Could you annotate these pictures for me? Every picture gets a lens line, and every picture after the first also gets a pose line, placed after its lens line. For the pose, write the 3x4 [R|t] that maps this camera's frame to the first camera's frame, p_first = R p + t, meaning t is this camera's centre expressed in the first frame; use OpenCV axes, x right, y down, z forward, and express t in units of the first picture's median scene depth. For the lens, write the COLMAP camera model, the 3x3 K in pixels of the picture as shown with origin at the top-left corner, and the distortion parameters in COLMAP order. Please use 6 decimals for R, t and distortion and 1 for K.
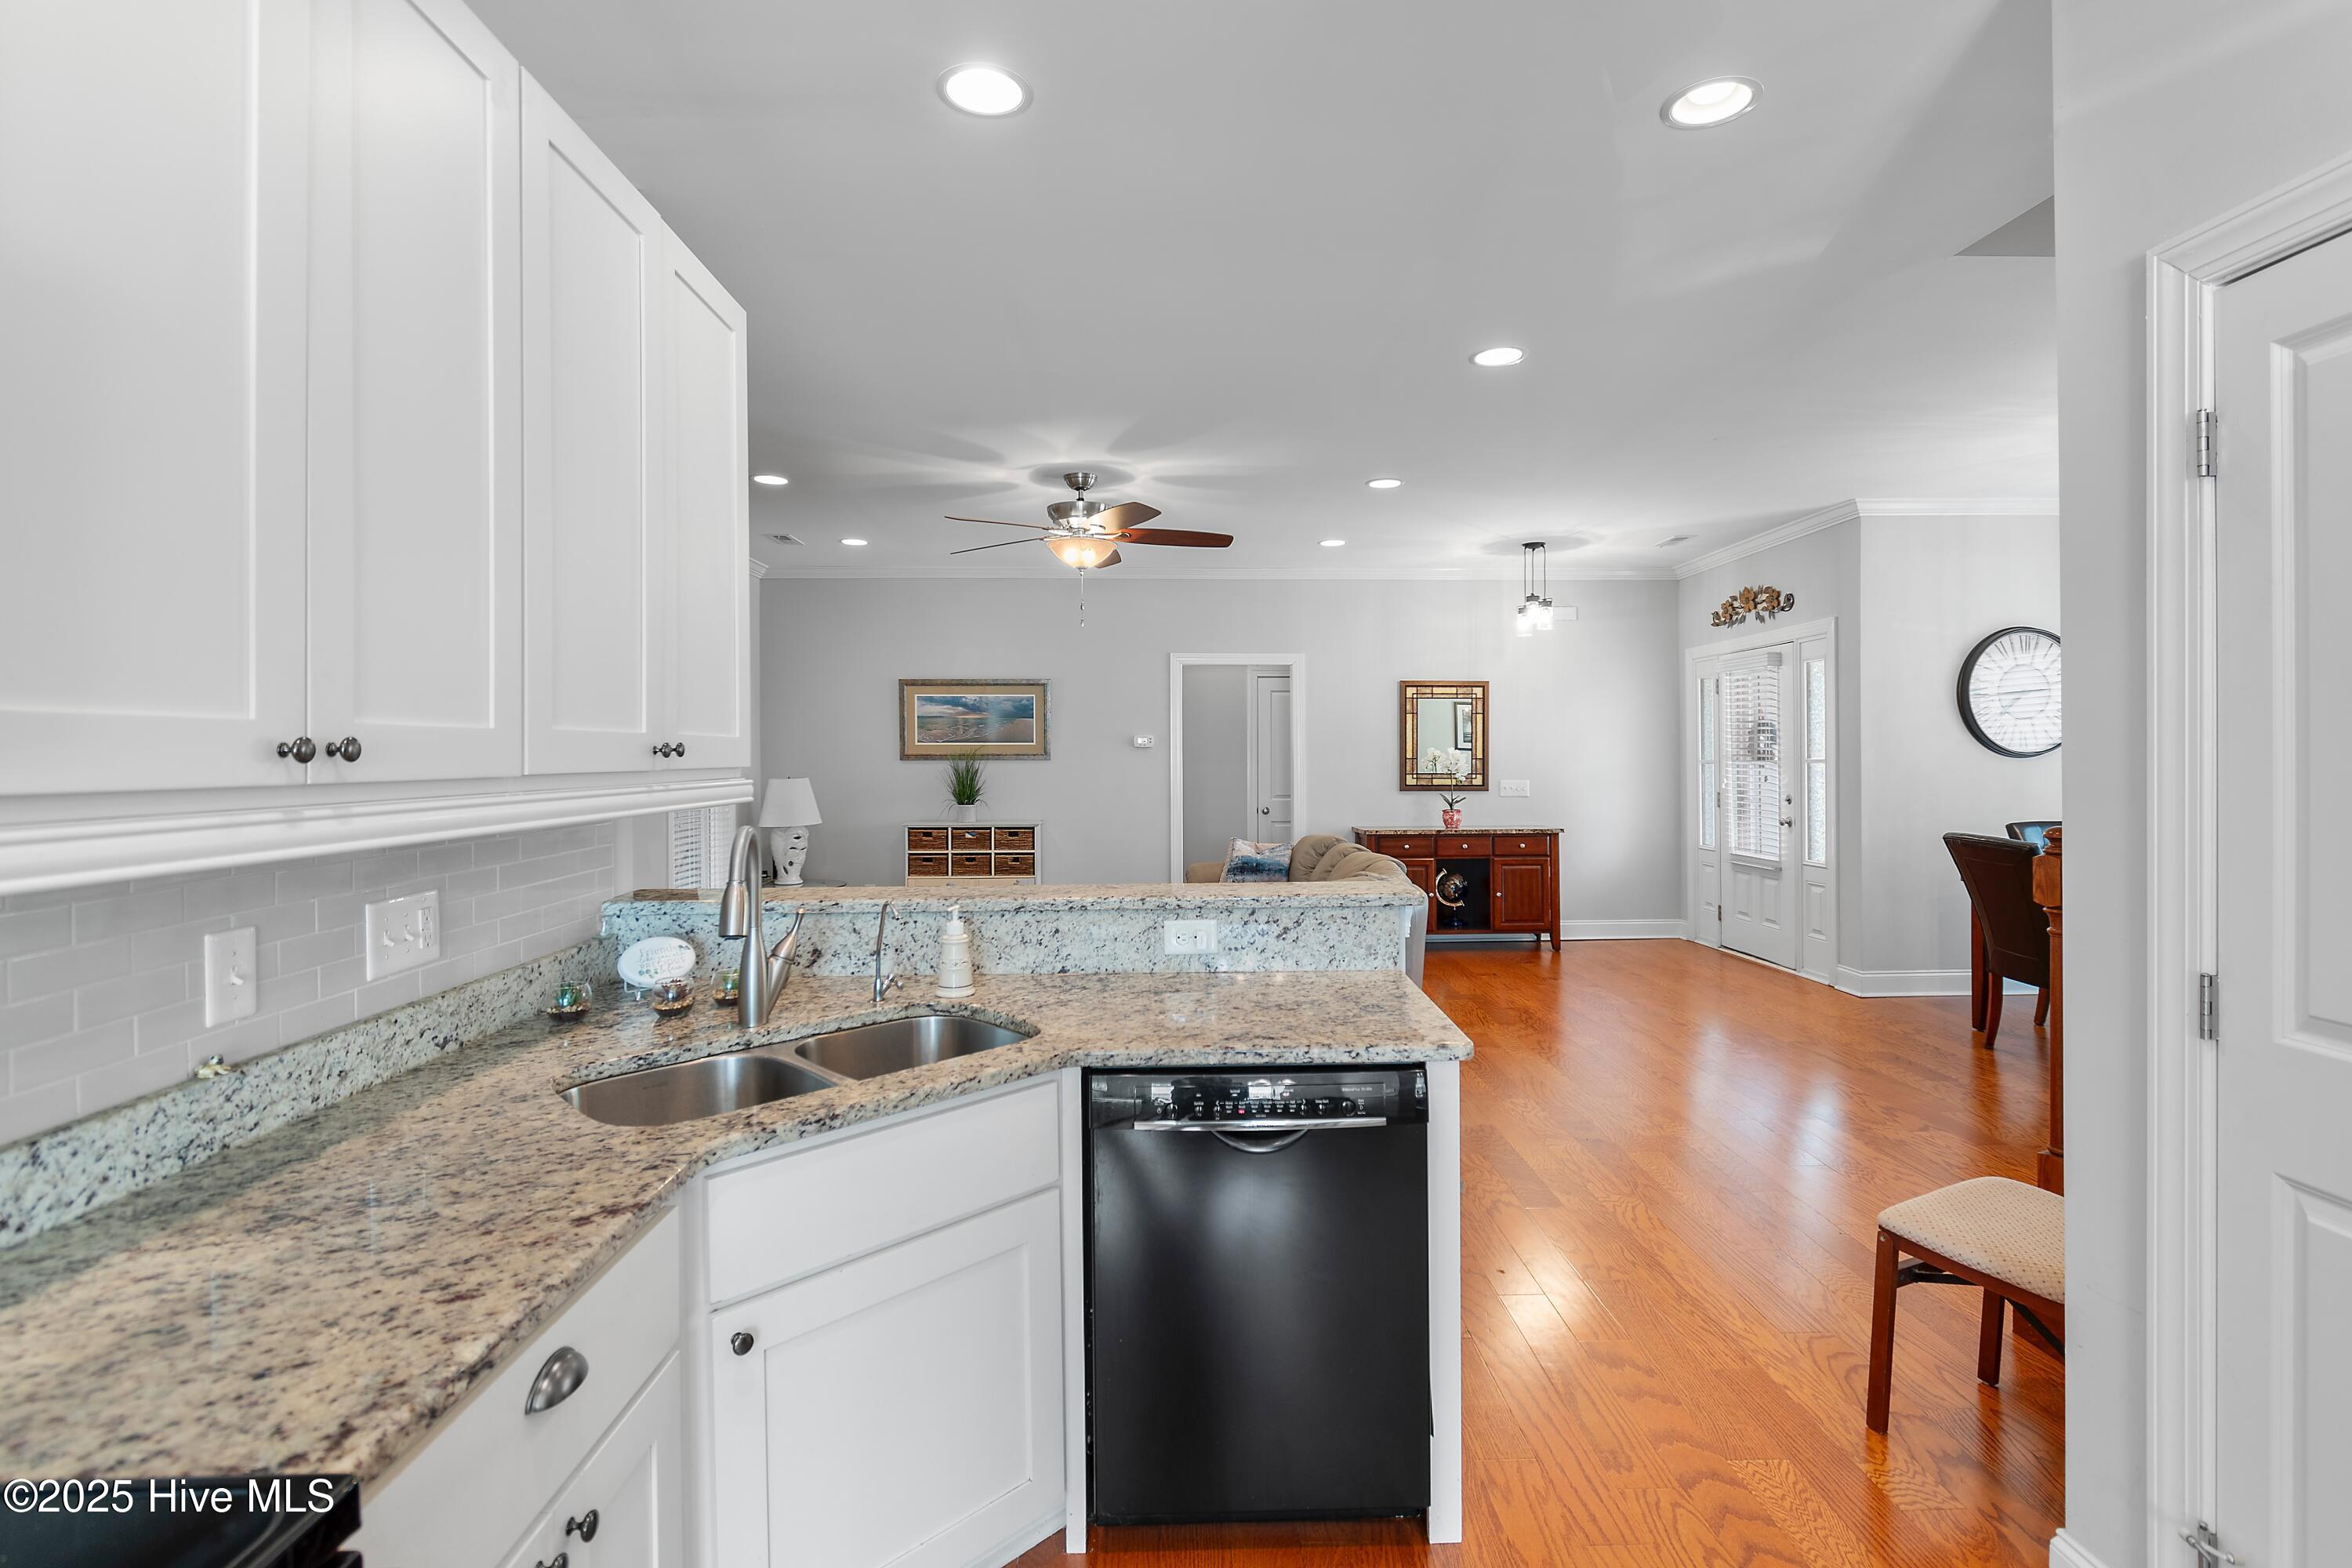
lens RADIAL K [[1118.3, 0, 1200.9], [0, 1118.3, 759.1], [0, 0, 1]] dist [0.001968, -0.003210]
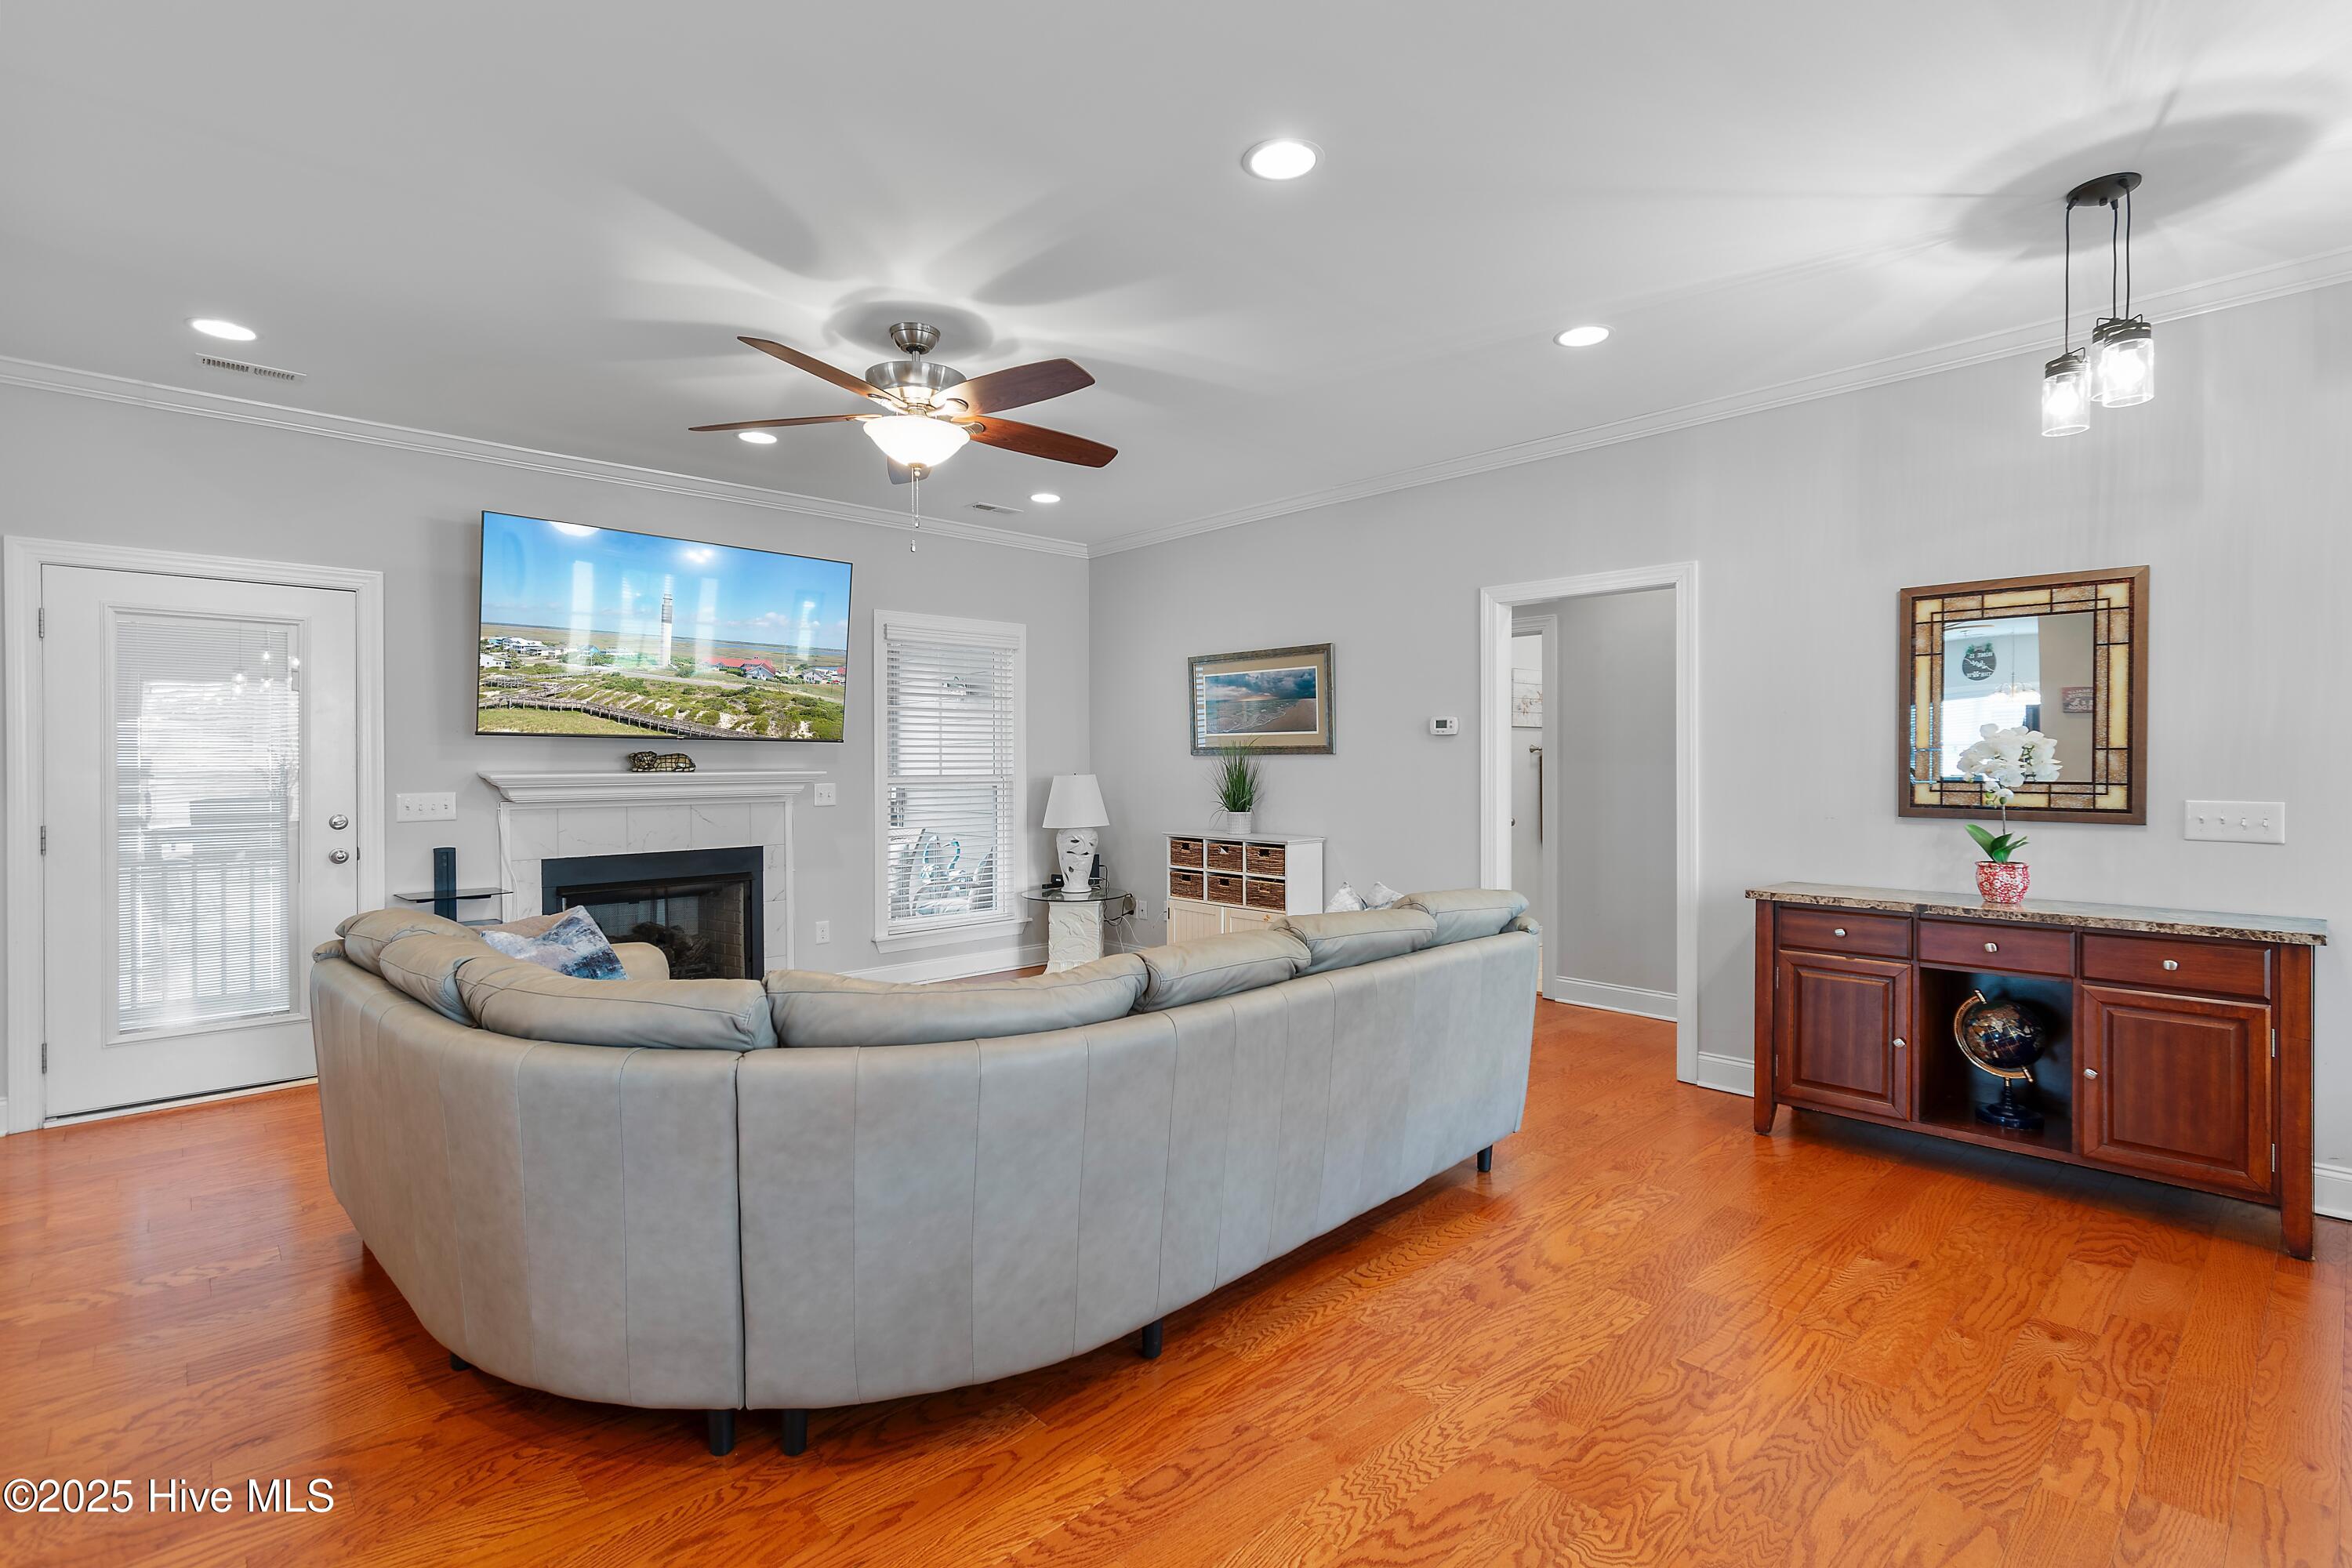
lens RADIAL K [[1096.5, 0, 1186.0], [0, 1096.5, 772.9], [0, 0, 1]] dist [-0.001300, 0.001237]
pose [[0.653878, 0.009999, -0.756534, 0.375400], [-0.003708, 0.999943, 0.010011, 0.006645], [0.756591, -0.003741, 0.653878, 0.508284]]
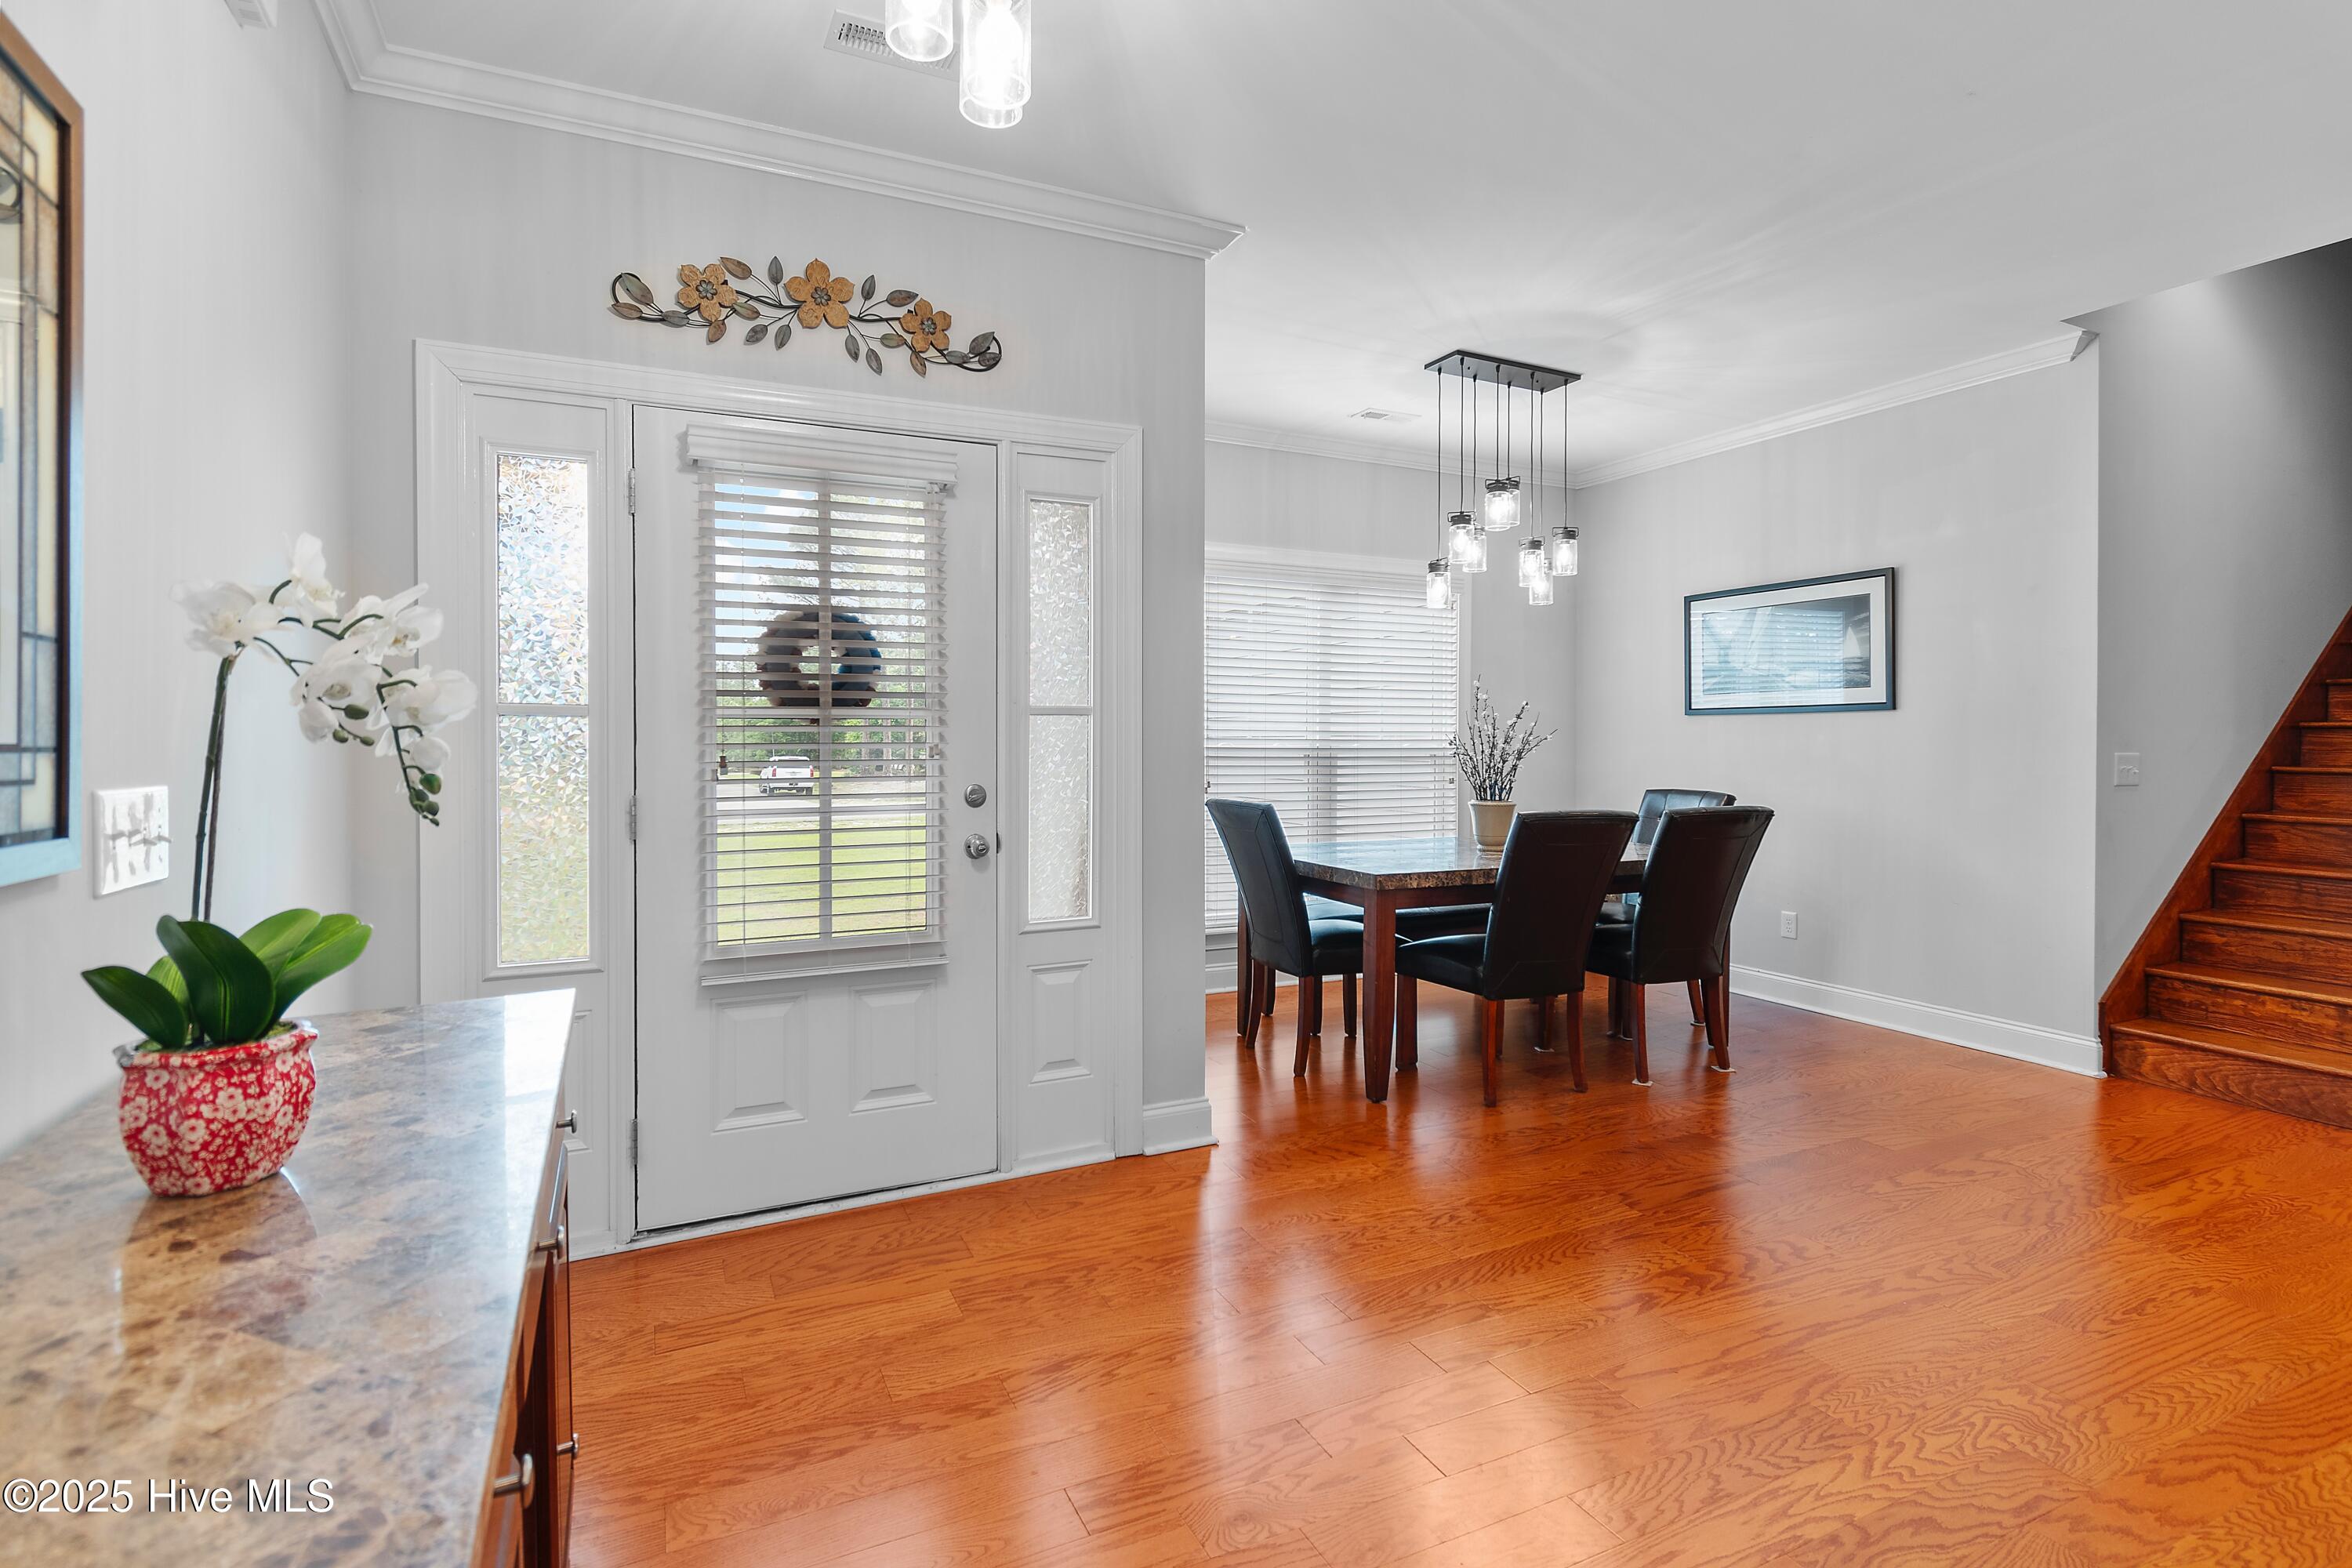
lens RADIAL K [[1134.6, 0, 1192.2], [0, 1134.6, 749.3], [0, 0, 1]] dist [0.004760, -0.003180]
pose [[-0.398665, -0.001356, 0.917096, 0.073348], [0.006493, 0.999970, 0.004301, 0.015057], [-0.917074, 0.007669, -0.398644, 1.040794]]
